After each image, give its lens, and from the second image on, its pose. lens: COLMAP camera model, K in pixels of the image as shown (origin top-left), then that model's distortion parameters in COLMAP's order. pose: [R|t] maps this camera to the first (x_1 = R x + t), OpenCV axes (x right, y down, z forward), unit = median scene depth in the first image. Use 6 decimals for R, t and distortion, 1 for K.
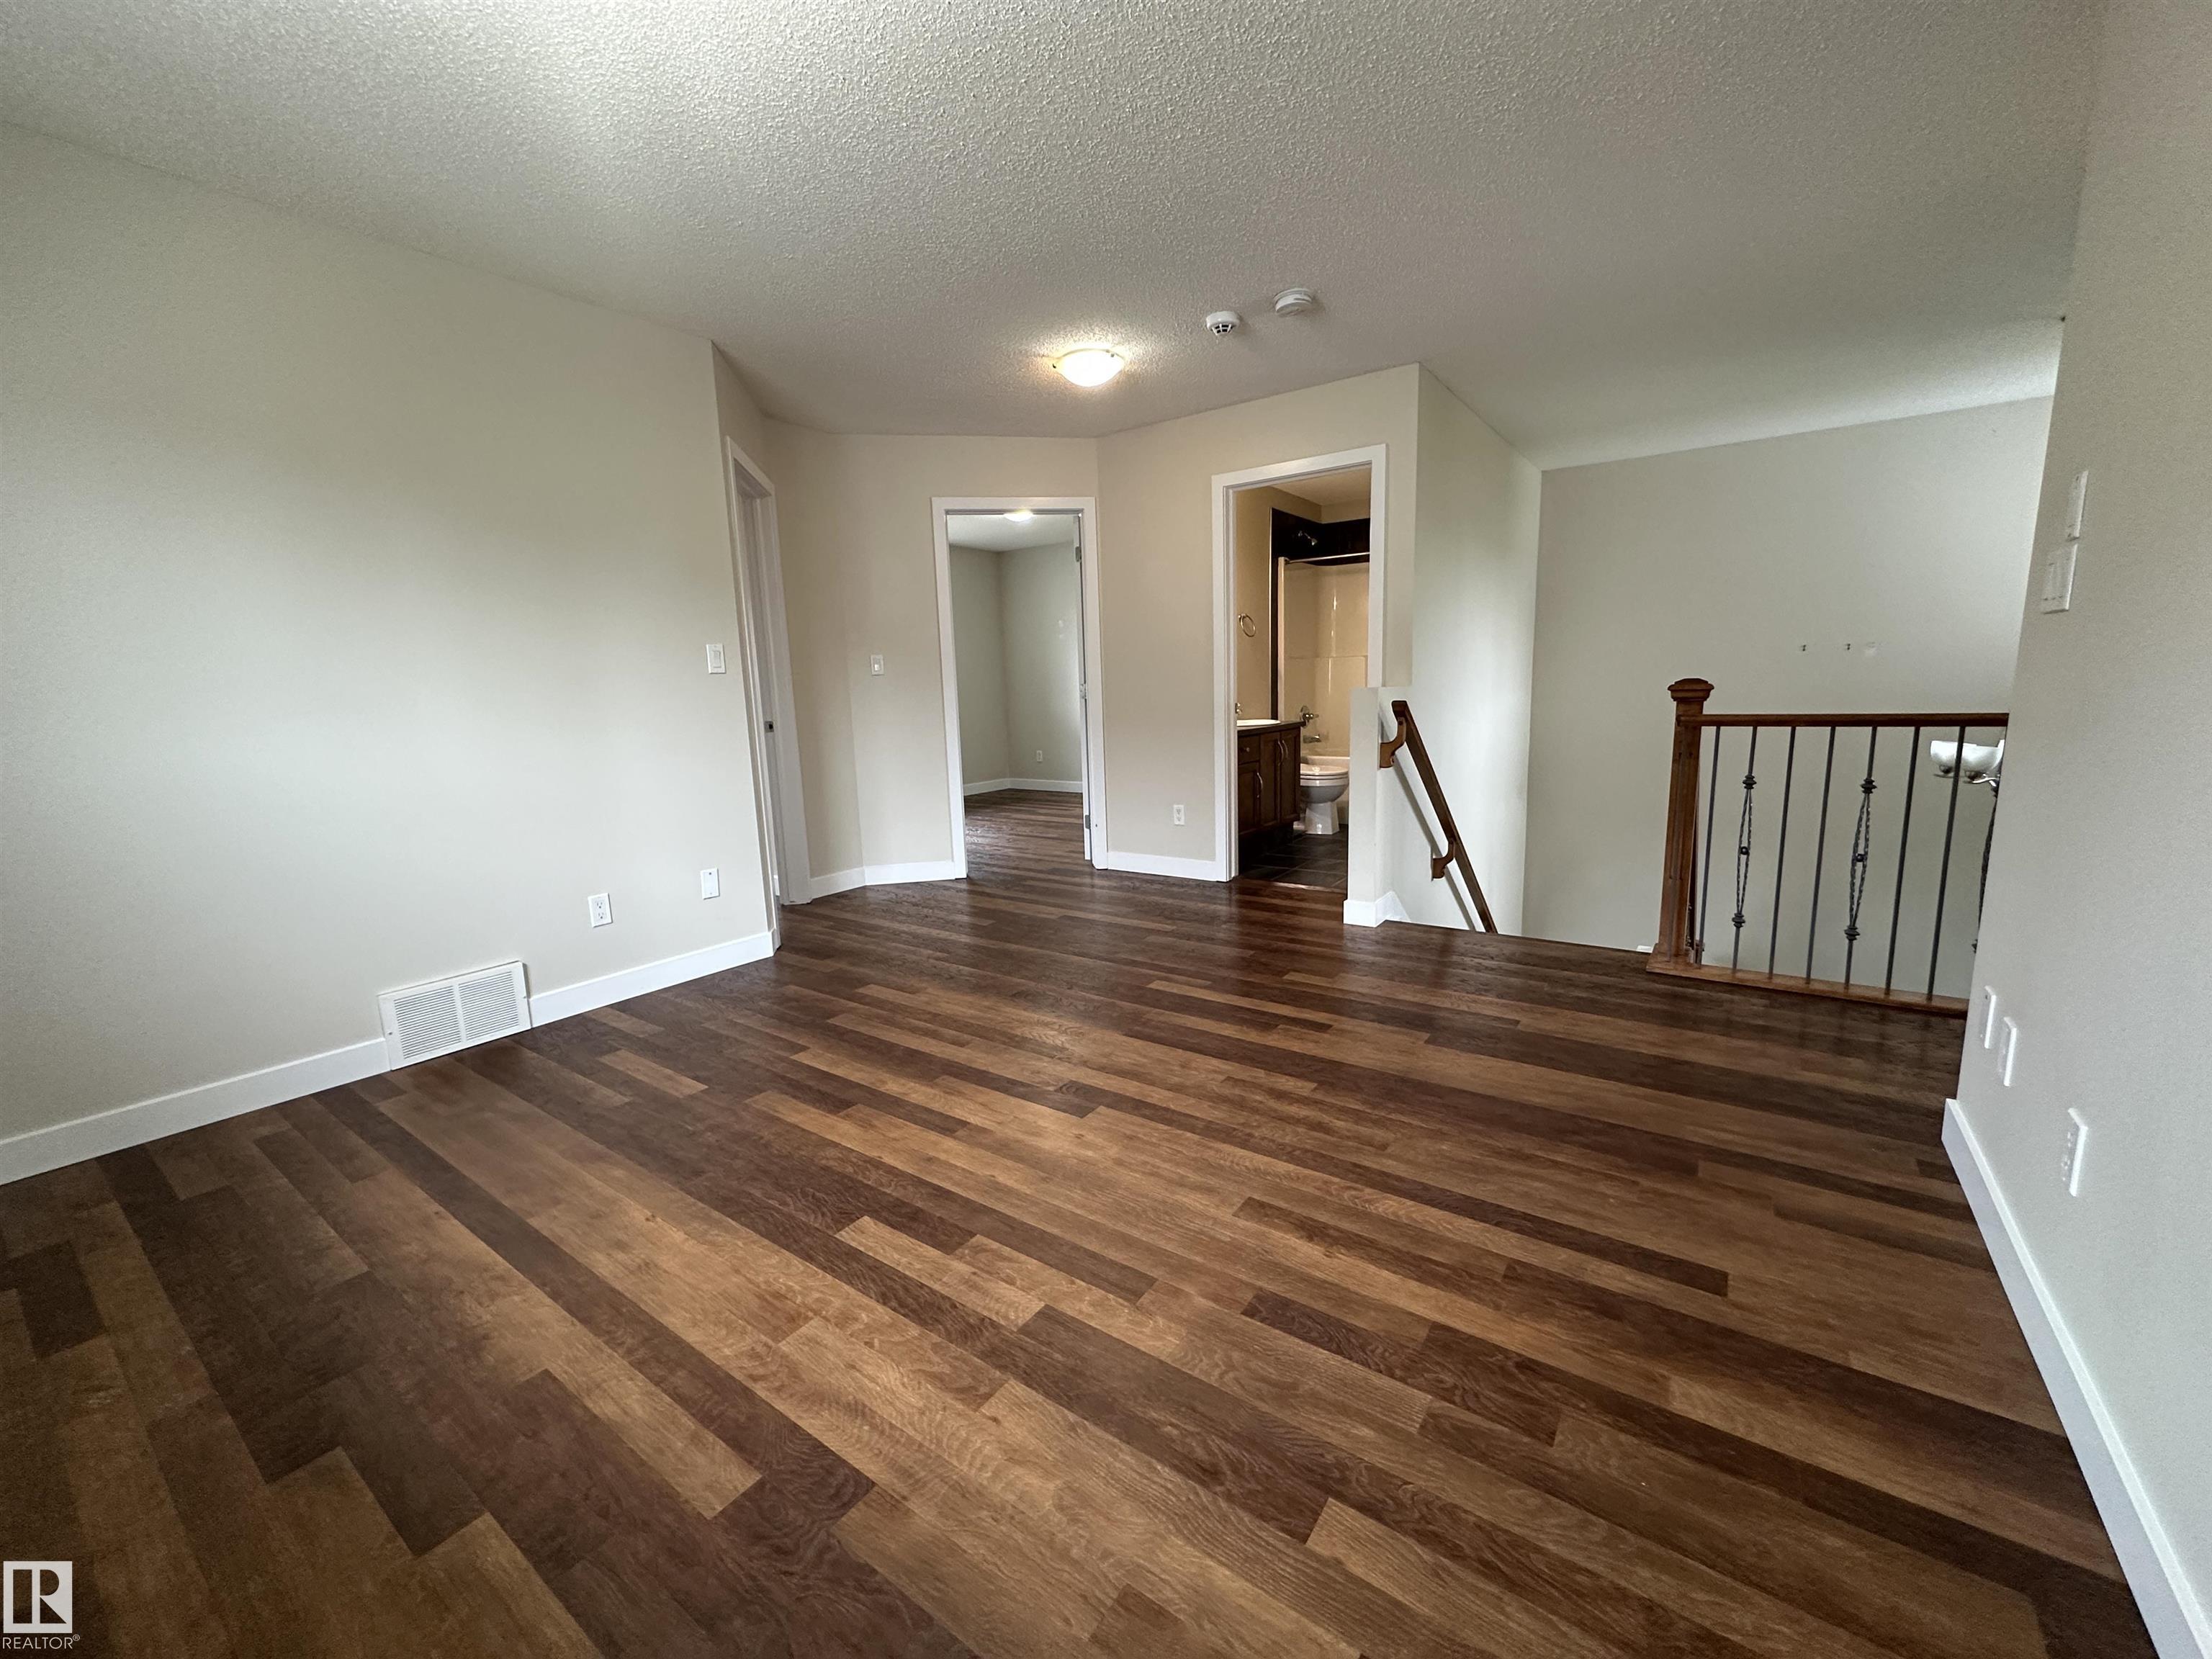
lens RADIAL K [[882.0, 0, 1108.4], [0, 882.0, 826.8], [0, 0, 1]] dist [-0.002619, -0.000187]
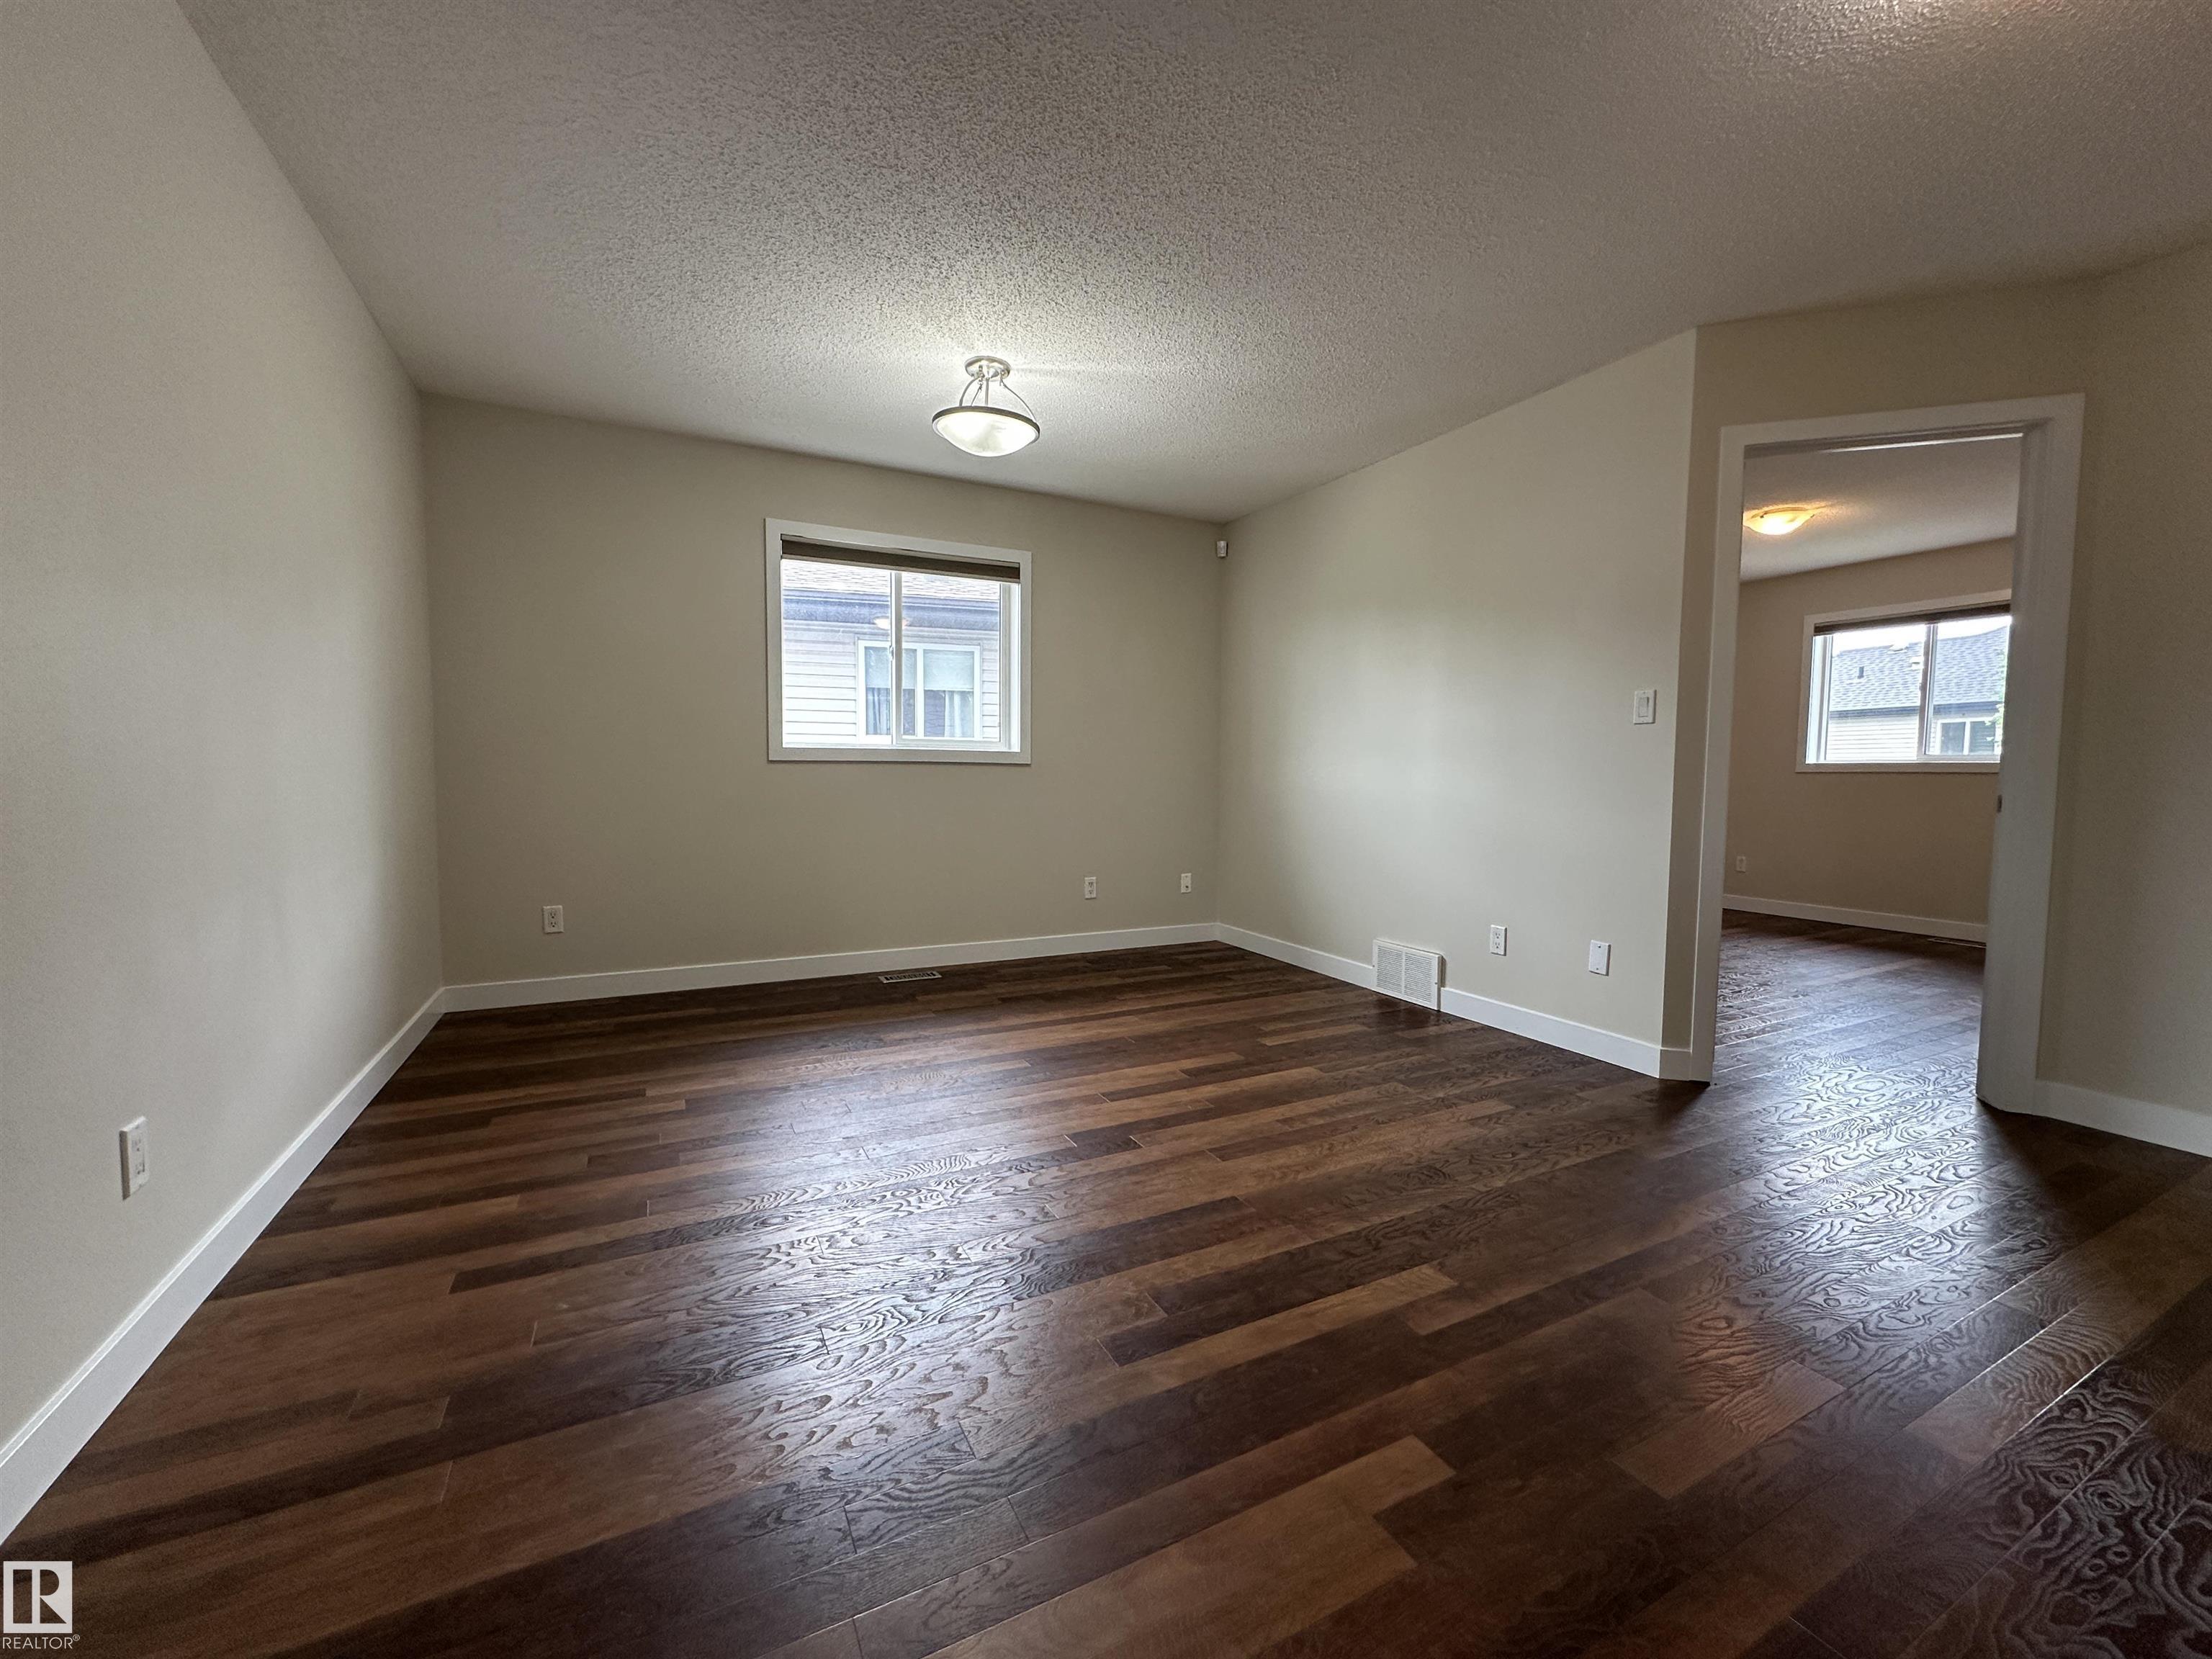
lens RADIAL K [[882.0, 0, 1108.4], [0, 882.0, 826.8], [0, 0, 1]] dist [-0.002619, -0.000187]
pose [[-0.459650, 0.081714, -0.884333, 0.689818], [-0.138011, 0.977089, 0.162018, -0.174657], [0.877311, 0.196519, -0.437841, 1.146527]]
